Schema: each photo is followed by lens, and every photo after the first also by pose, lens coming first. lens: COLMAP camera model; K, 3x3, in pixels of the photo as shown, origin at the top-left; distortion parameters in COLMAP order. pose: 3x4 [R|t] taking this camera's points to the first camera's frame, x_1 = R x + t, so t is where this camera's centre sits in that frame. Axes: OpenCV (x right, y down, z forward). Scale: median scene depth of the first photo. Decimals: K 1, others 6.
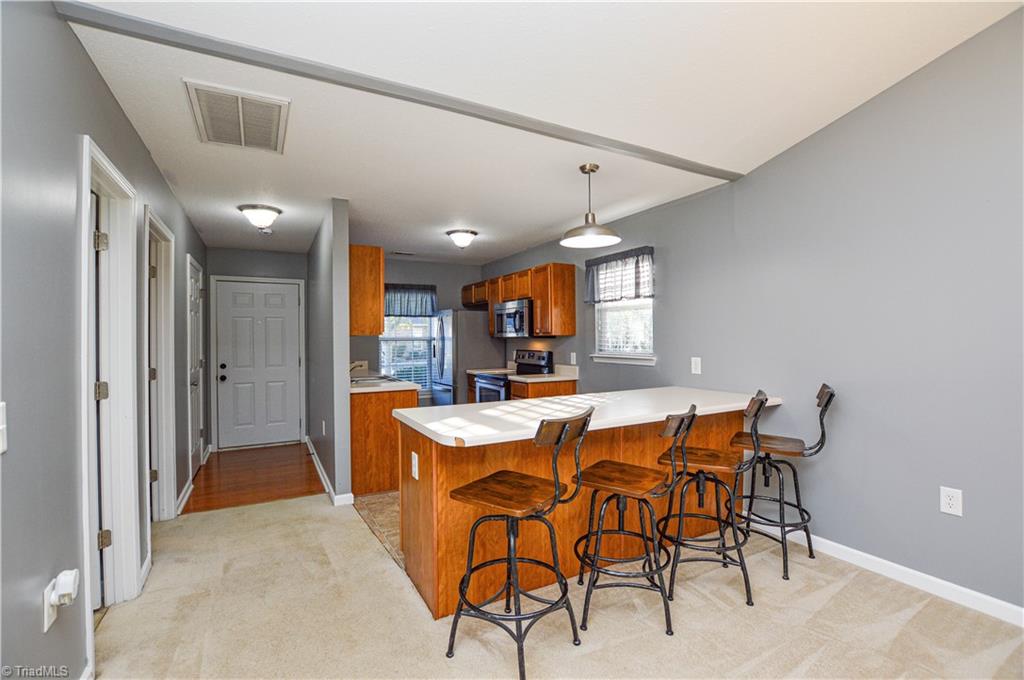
lens RADIAL K [[459.8, 0, 508.6], [0, 459.8, 335.6], [0, 0, 1]] dist [-0.027212, 0.001276]
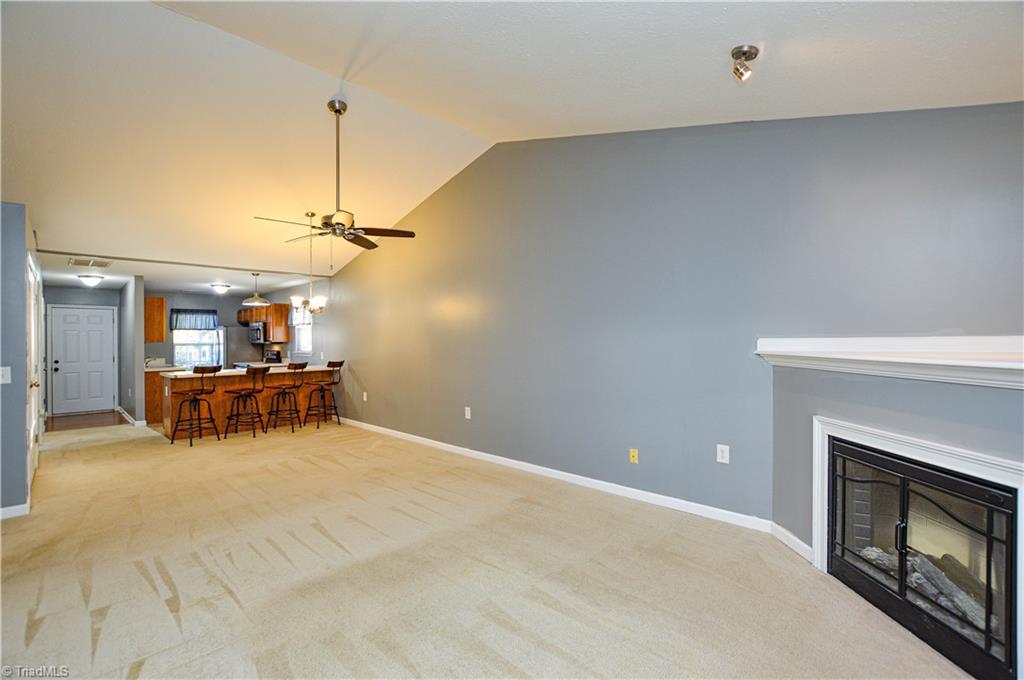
lens RADIAL K [[459.8, 0, 513.0], [0, 459.8, 335.5], [0, 0, 1]] dist [-0.027212, 0.001276]
pose [[0.953856, 0.001569, 0.300259, 0.387110], [0.000747, 0.999971, -0.007601, -0.010118], [-0.300262, 0.007475, 0.953827, -0.888248]]
